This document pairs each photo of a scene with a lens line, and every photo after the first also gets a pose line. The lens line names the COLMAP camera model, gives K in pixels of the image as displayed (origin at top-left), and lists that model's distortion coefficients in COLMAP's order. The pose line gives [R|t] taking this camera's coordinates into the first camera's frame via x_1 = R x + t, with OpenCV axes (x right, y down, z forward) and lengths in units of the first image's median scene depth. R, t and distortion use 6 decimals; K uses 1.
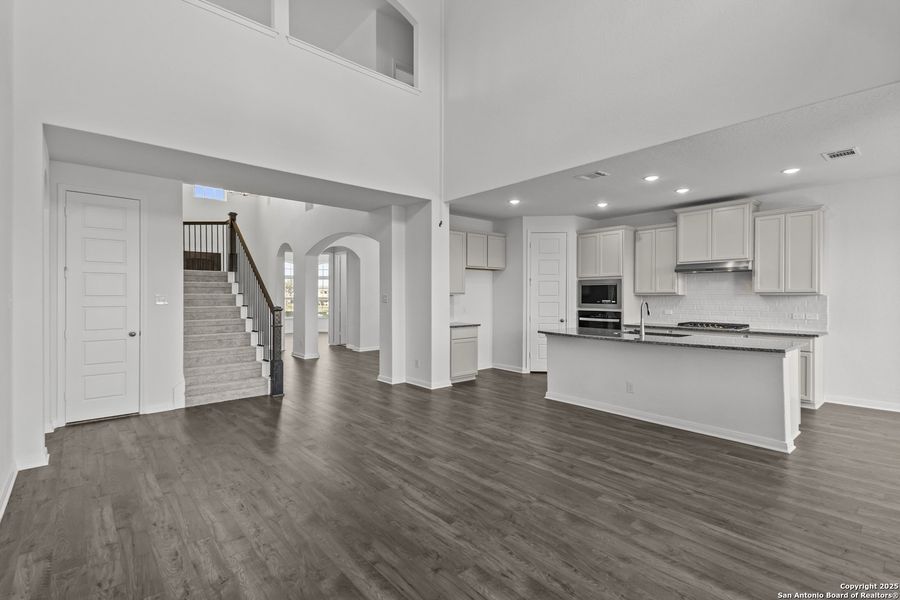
lens RADIAL K [[418.5, 0, 446.2], [0, 418.5, 293.9], [0, 0, 1]] dist [0.031792, -0.007728]
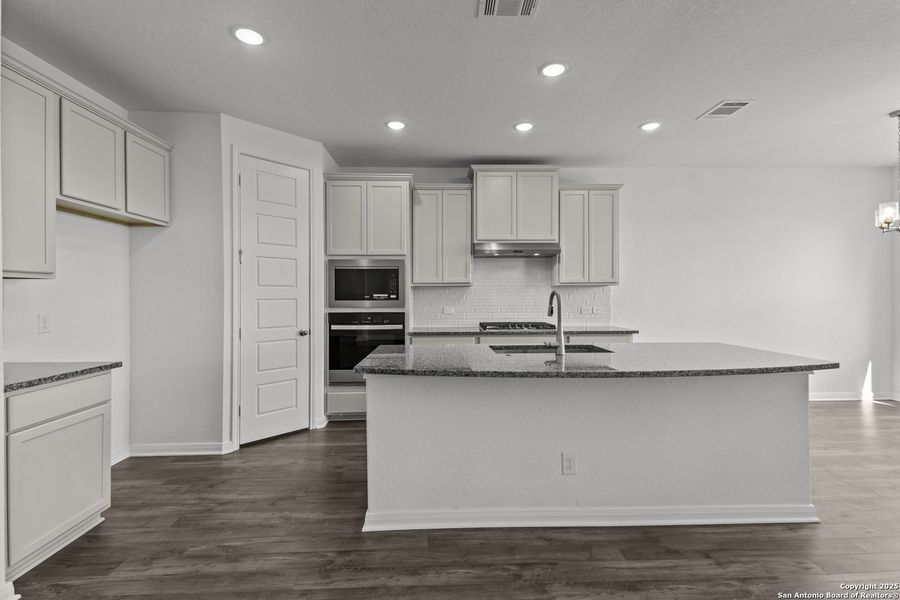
lens RADIAL K [[418.5, 0, 452.1], [0, 418.5, 295.3], [0, 0, 1]] dist [0.031792, -0.007728]
pose [[0.622863, -0.003297, 0.782324, -0.026205], [0.001035, 0.999994, 0.003390, 0.015155], [-0.782330, -0.001301, 0.622863, 0.558427]]
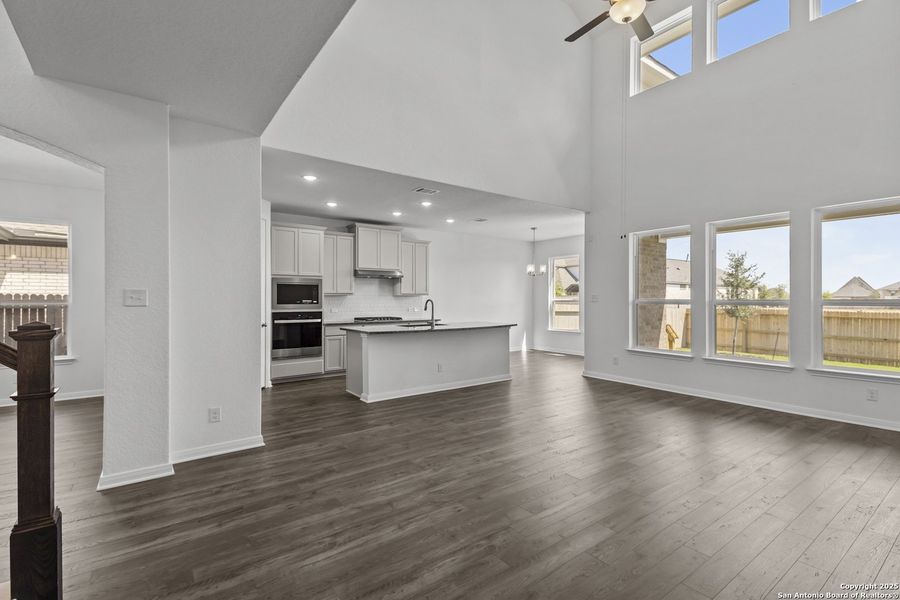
lens RADIAL K [[418.5, 0, 453.1], [0, 418.5, 304.3], [0, 0, 1]] dist [0.031792, -0.007728]
pose [[0.070279, -0.014398, 0.997423, -0.572647], [-0.004761, 0.999880, 0.014769, 0.008735], [-0.997516, -0.005786, 0.070202, 0.611562]]
